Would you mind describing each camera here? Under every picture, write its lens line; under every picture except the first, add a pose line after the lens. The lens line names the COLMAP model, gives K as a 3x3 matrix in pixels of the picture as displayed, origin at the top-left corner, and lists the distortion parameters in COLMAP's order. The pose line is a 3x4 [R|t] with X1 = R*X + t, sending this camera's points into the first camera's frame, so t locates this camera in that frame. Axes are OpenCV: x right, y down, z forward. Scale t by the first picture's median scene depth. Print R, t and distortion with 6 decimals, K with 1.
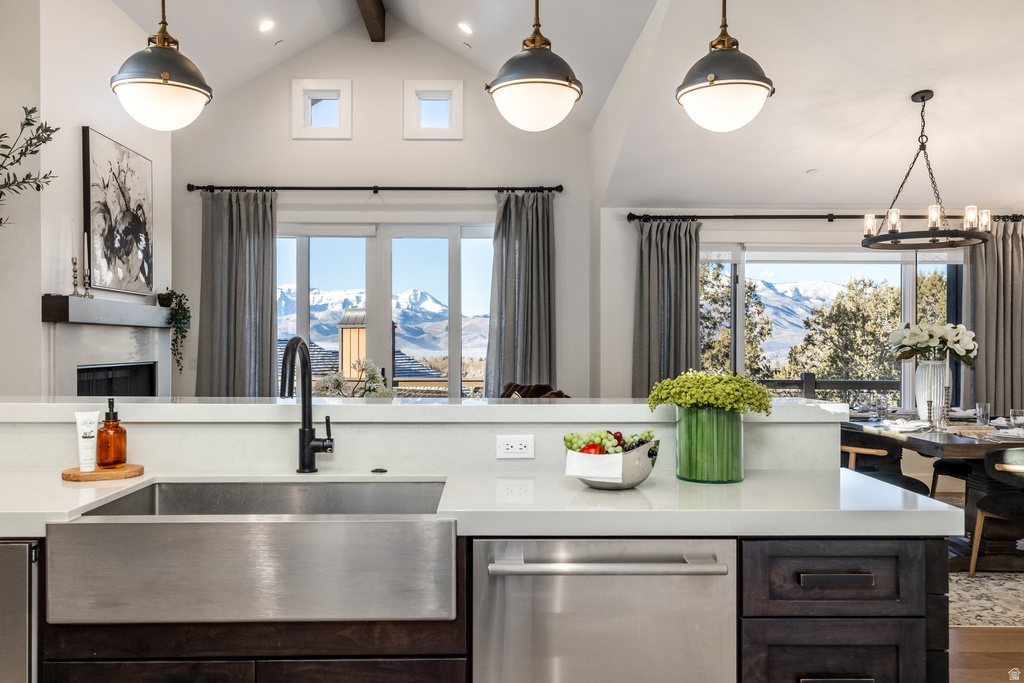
lens RADIAL K [[866.5, 0, 506.0], [0, 866.5, 341.1], [0, 0, 1]] dist [0.072067, -0.009315]
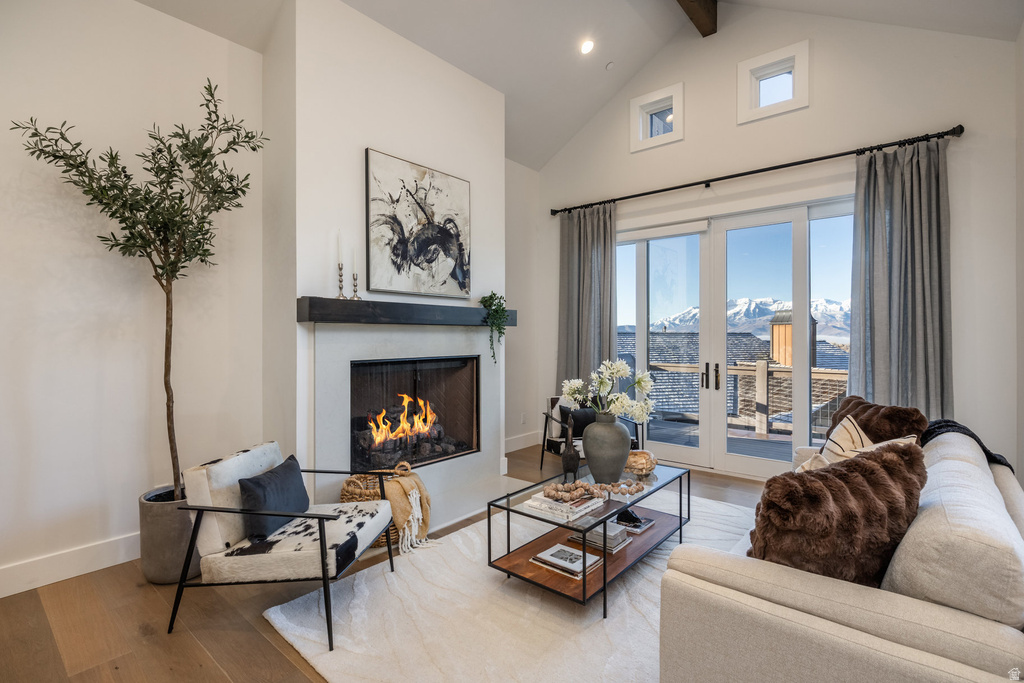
lens RADIAL K [[490.7, 0, 510.4], [0, 490.7, 332.7], [0, 0, 1]] dist [-0.004679, 0.000026]
pose [[0.752083, -0.004476, -0.659053, 0.048768], [0.003693, 0.999990, -0.002578, -0.003742], [0.659058, -0.000495, 0.752092, 0.438265]]
